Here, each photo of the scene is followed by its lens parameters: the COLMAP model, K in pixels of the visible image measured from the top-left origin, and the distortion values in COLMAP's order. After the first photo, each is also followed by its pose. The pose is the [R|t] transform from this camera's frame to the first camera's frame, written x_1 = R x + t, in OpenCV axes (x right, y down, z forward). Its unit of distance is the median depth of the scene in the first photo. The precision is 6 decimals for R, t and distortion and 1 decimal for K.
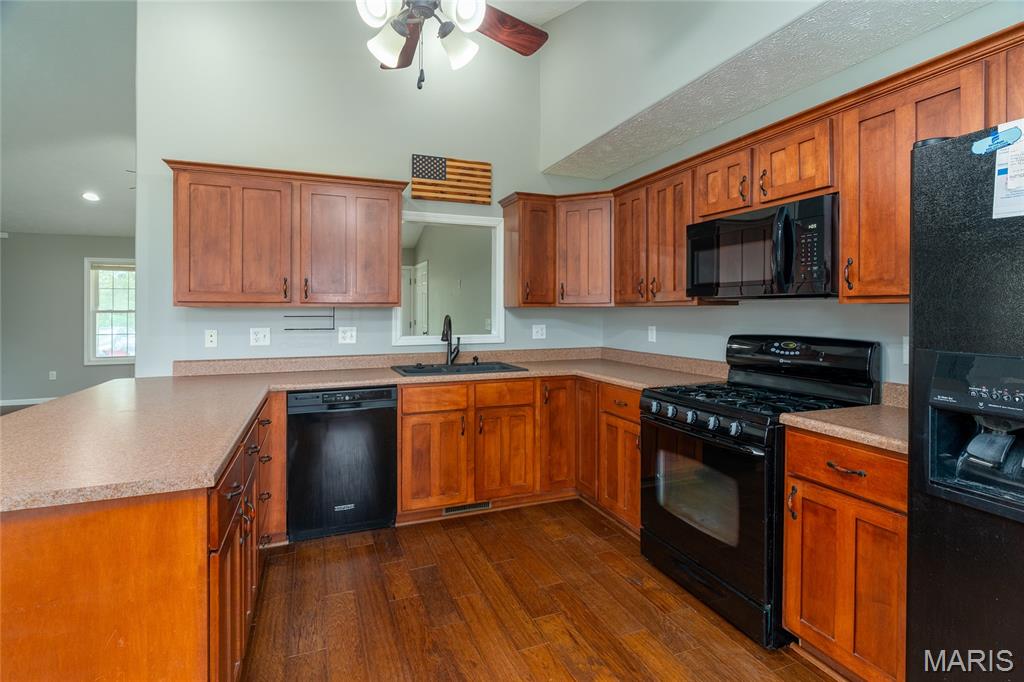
lens RADIAL K [[479.8, 0, 530.4], [0, 479.8, 309.6], [0, 0, 1]] dist [-0.000771, 0.000209]
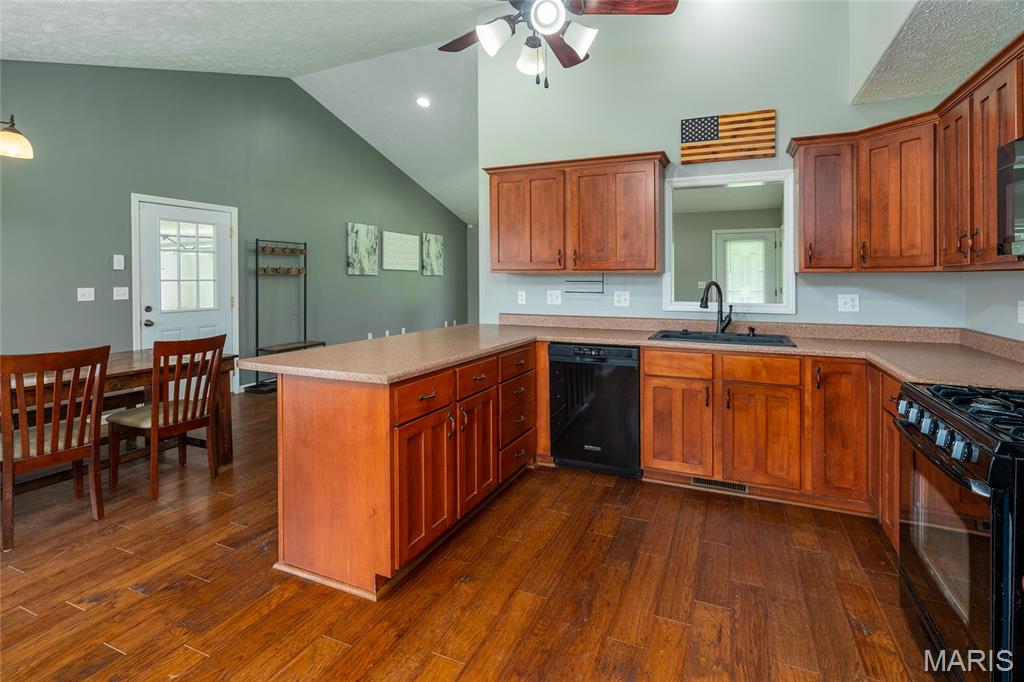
lens RADIAL K [[513.1, 0, 562.8], [0, 513.1, 280.7], [0, 0, 1]] dist [0.000010, 0.000606]
pose [[0.719851, 0.004495, -0.694114, 0.342992], [0.000685, 0.999974, 0.007186, 0.003154], [0.694129, -0.005649, 0.719829, 0.059907]]
